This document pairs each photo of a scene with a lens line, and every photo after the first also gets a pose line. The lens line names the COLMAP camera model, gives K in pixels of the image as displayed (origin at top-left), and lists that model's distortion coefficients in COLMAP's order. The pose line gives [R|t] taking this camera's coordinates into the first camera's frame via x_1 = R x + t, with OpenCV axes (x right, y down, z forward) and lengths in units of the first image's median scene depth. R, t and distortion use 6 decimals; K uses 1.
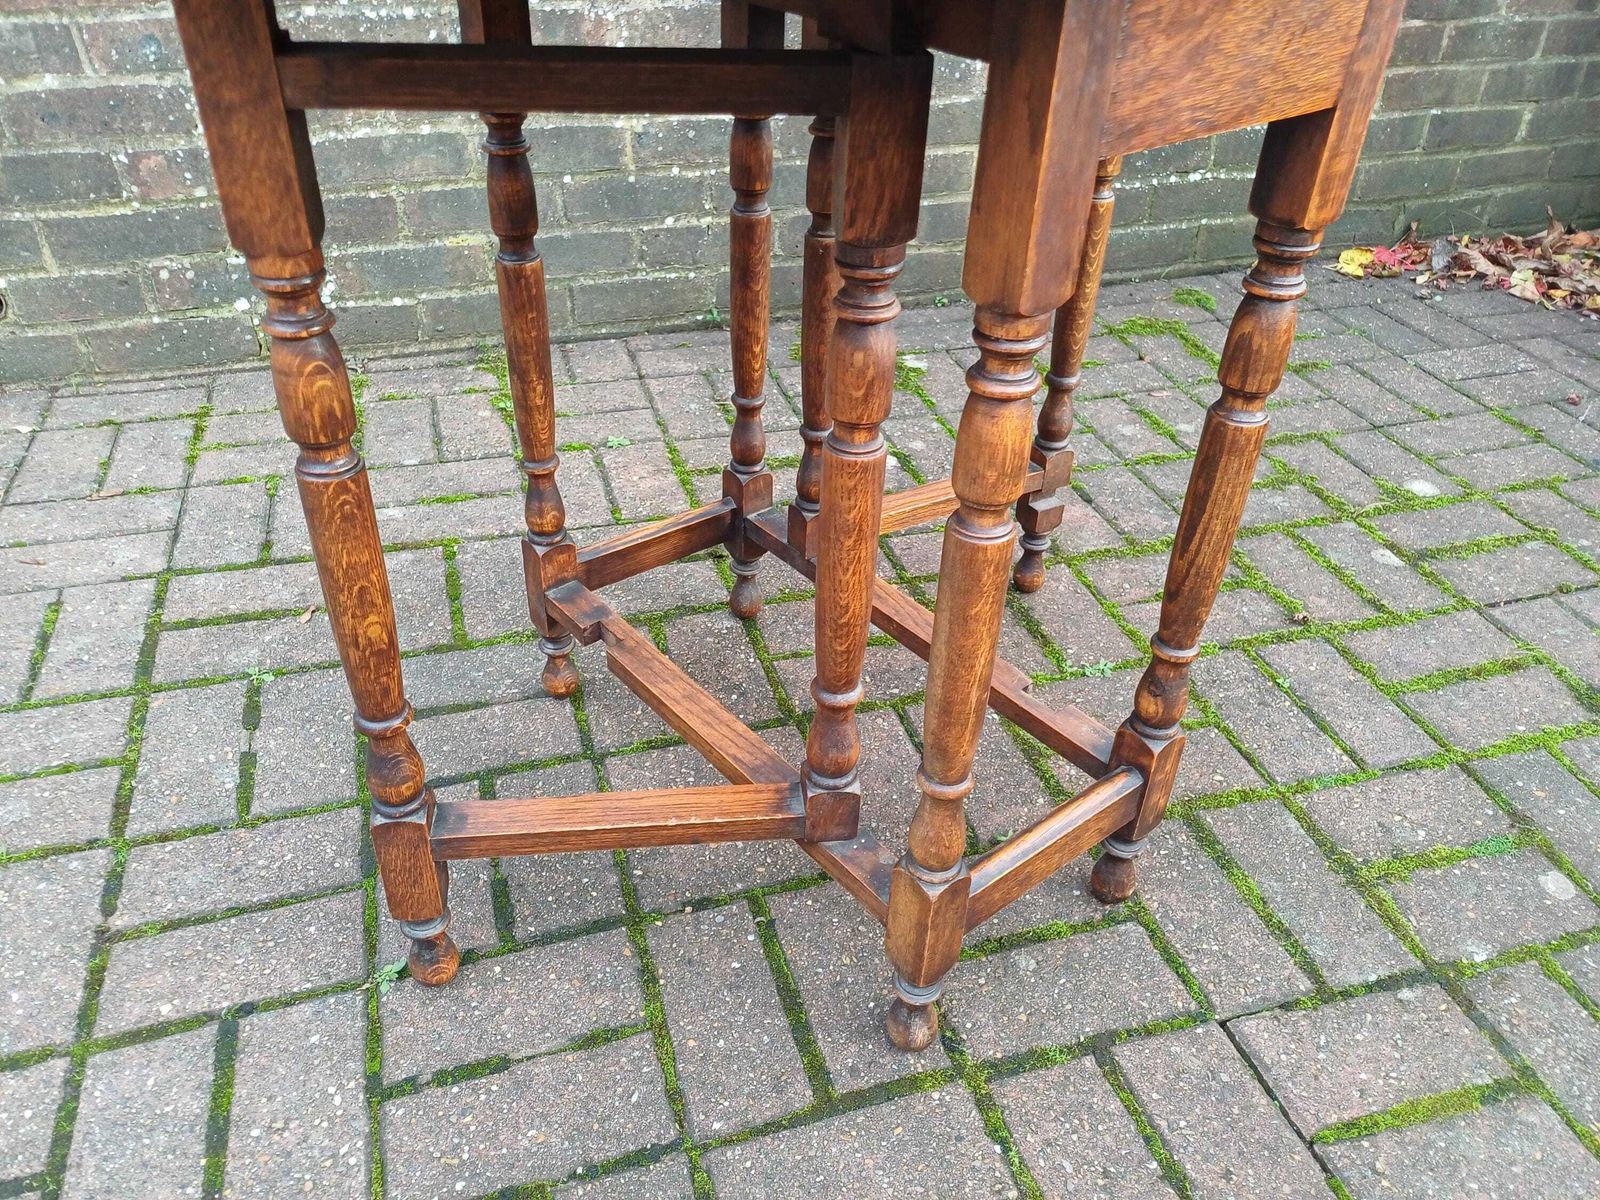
lens RADIAL K [[1179.0, 0, 783.1], [0, 1179.0, 589.4], [0, 0, 1]] dist [0.054152, -0.043897]
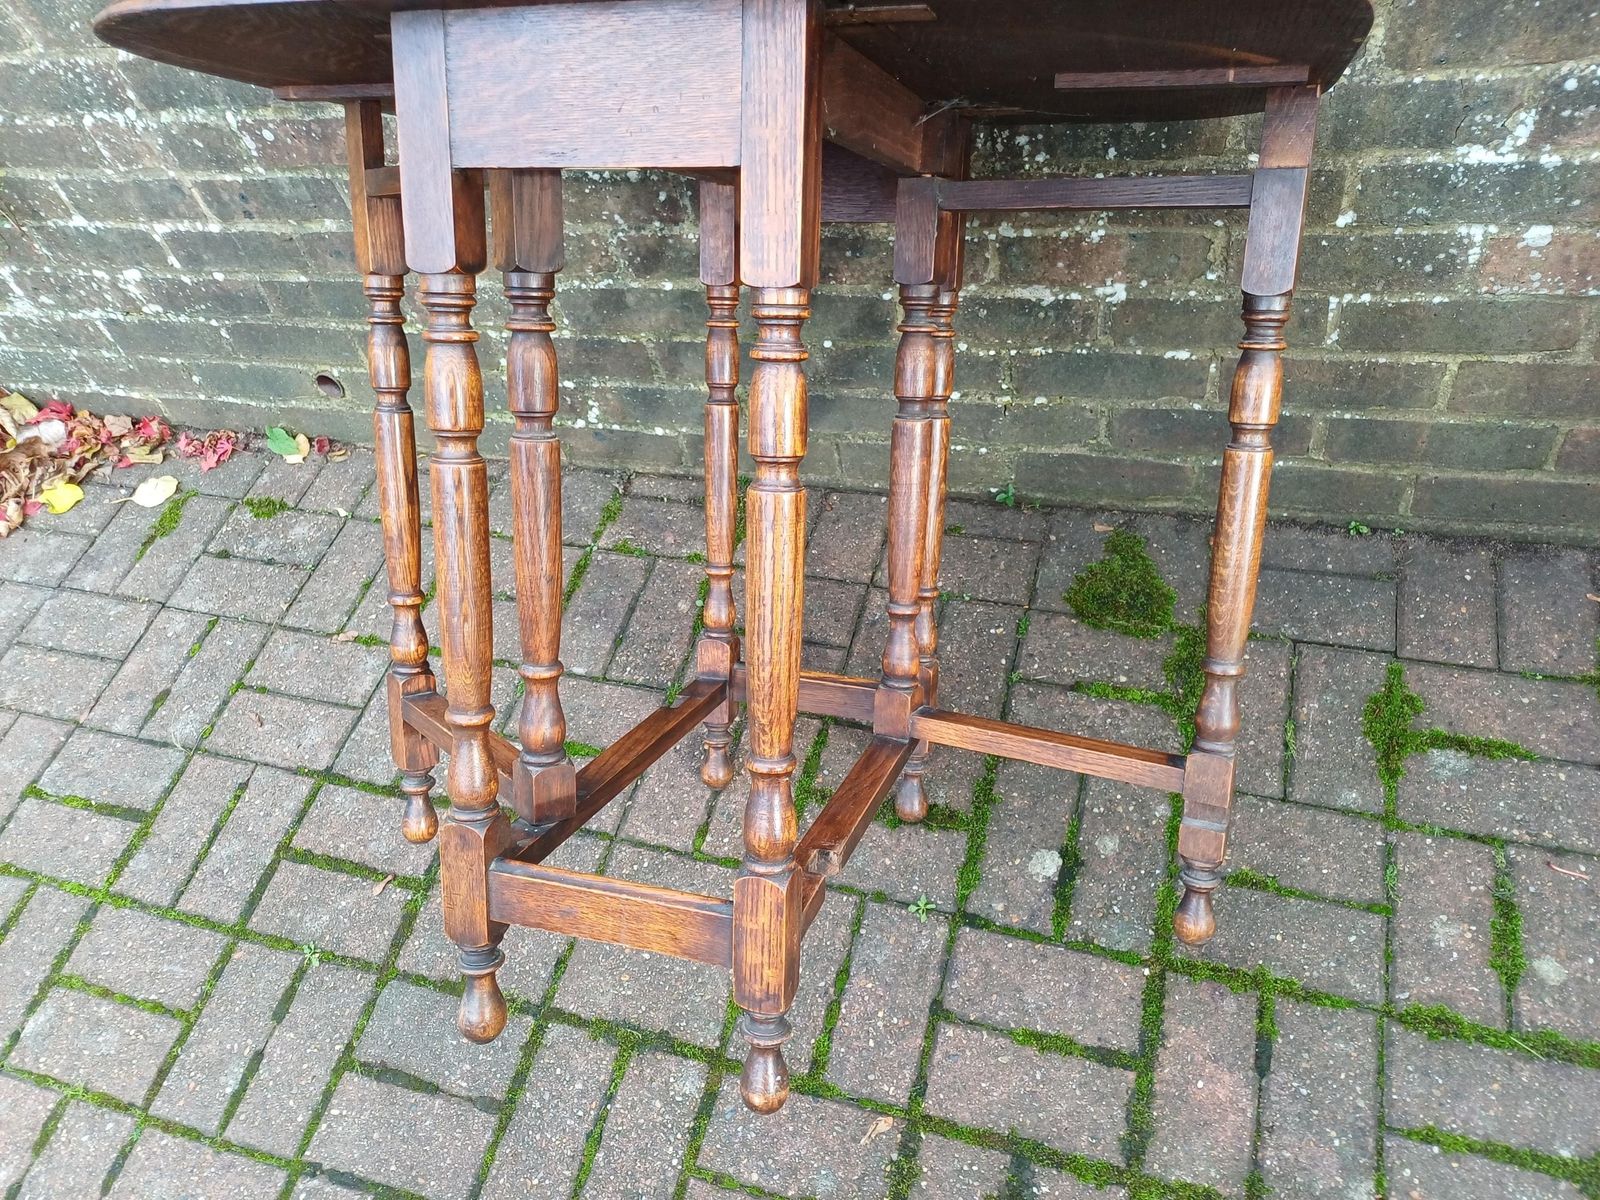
lens RADIAL K [[1179.0, 0, 787.2], [0, 1179.0, 593.7], [0, 0, 1]] dist [0.054152, -0.043897]
pose [[0.814378, 0.326300, -0.479913, 0.314469], [-0.138104, 0.912168, 0.385845, -0.650478], [0.563663, -0.247946, 0.787913, 0.395769]]
